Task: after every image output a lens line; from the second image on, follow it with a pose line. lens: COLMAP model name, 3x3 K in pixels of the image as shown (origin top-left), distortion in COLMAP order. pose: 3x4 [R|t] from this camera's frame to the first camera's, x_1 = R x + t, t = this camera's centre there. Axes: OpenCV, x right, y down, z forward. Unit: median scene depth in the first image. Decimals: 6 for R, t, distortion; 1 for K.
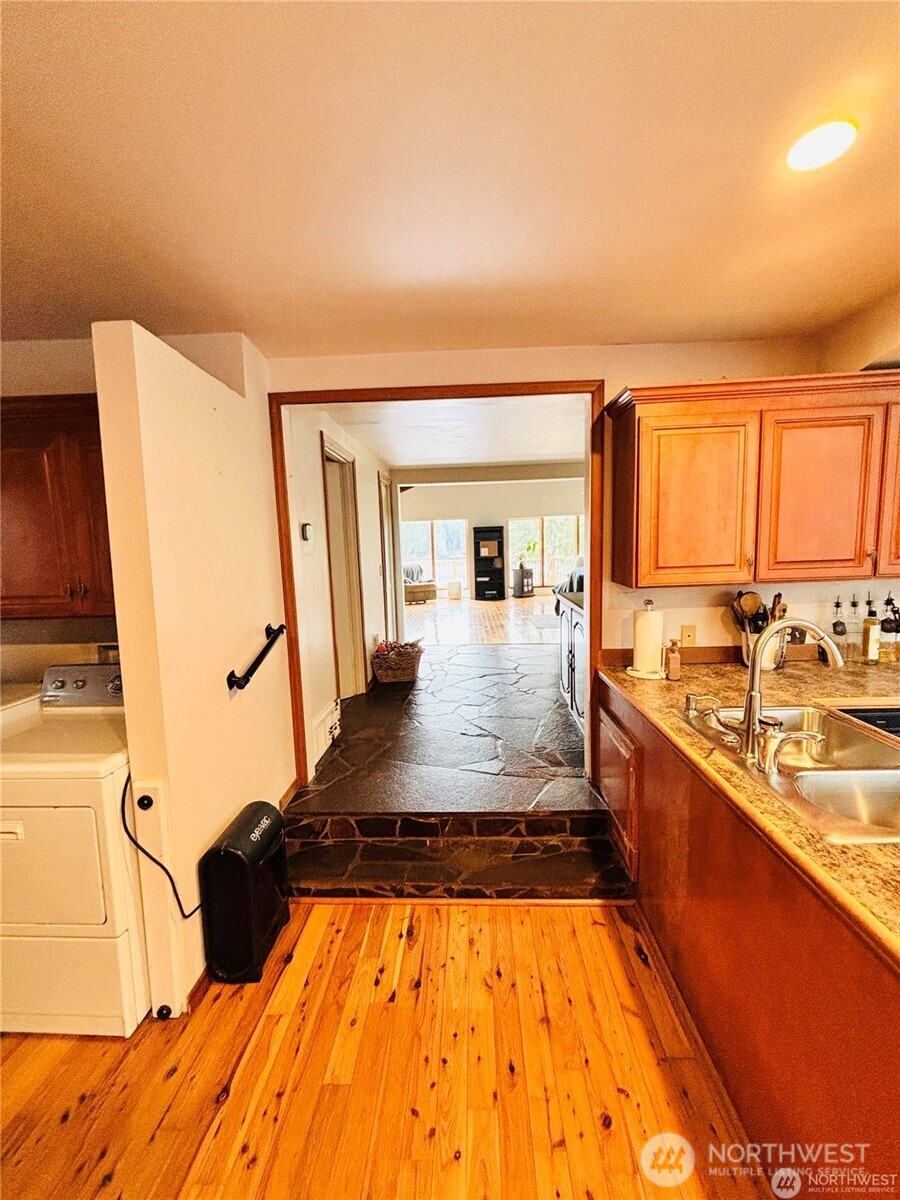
lens RADIAL K [[478.9, 0, 450.0], [0, 478.9, 600.0], [0, 0, 1]] dist [0.000151, -0.002315]
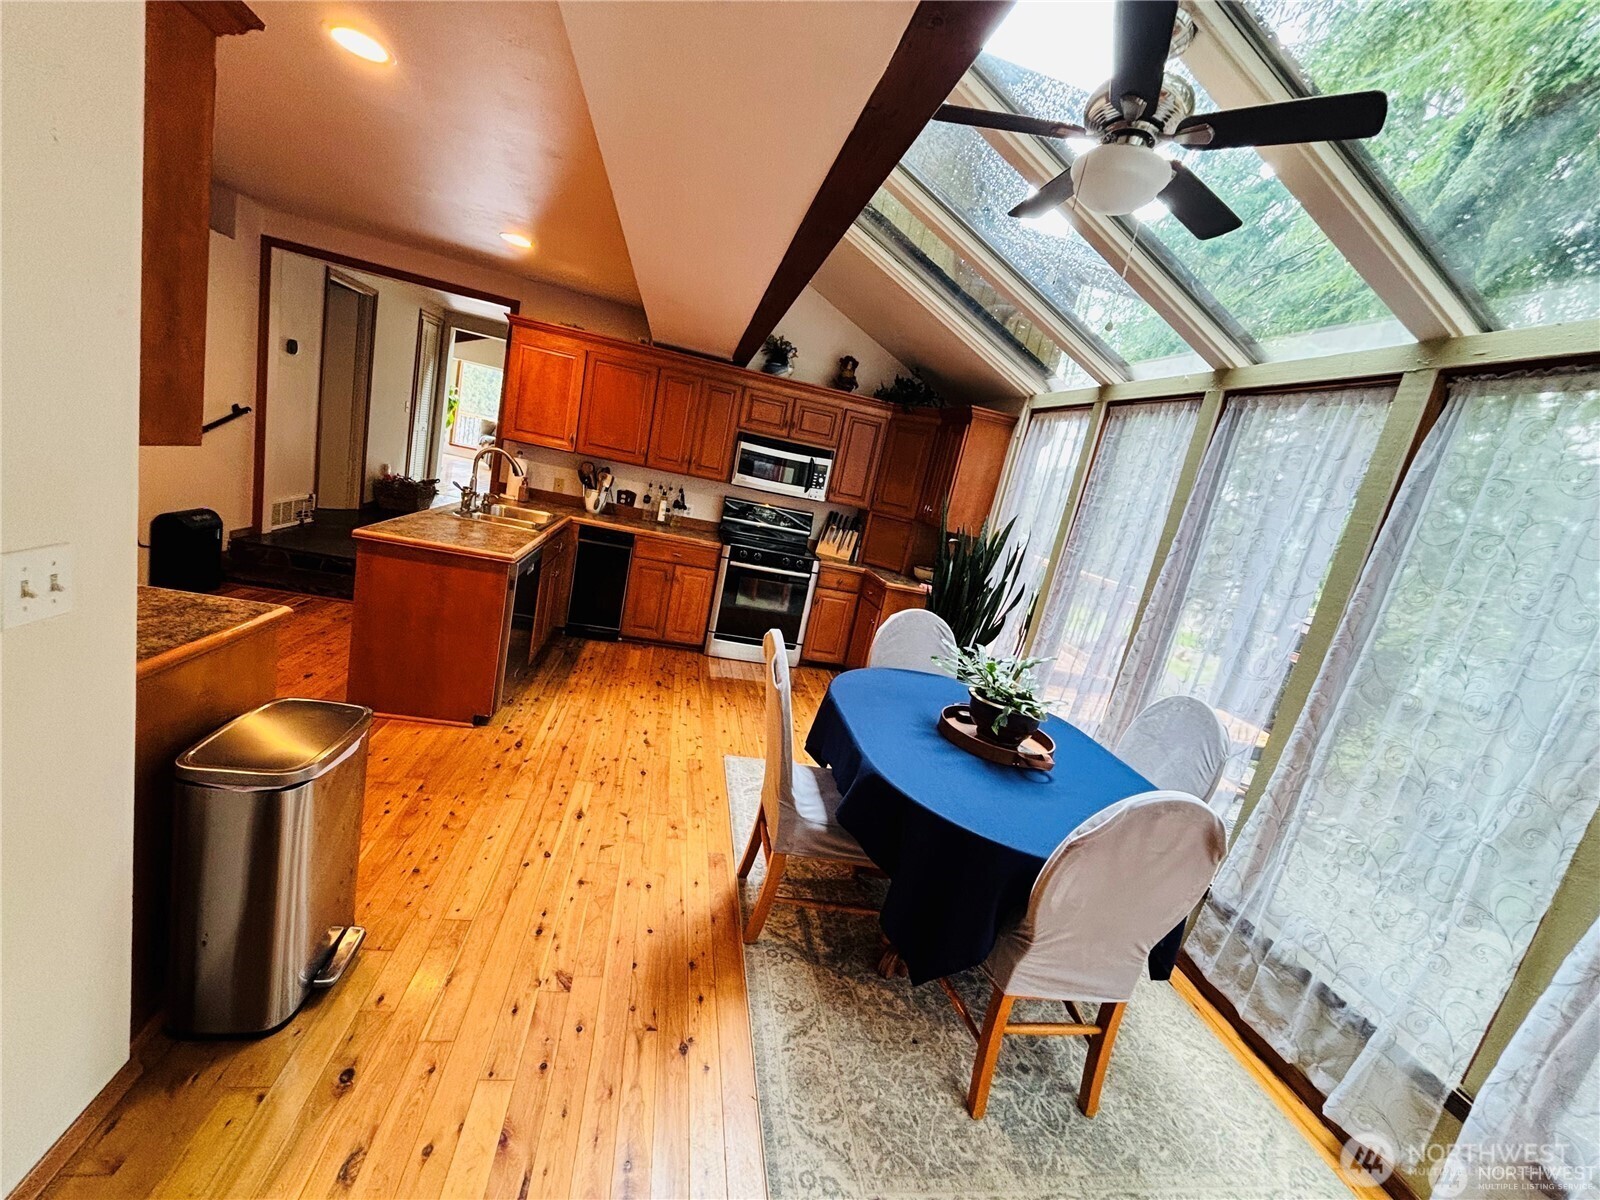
lens RADIAL K [[638.6, 0, 800.0], [0, 638.6, 600.0], [0, 0, 1]] dist [0.000151, -0.002315]
pose [[0.946871, 0.184980, 0.263092, 1.126846], [-0.213951, 0.973064, 0.085851, 0.135716], [-0.240125, -0.137578, 0.960943, -1.792935]]
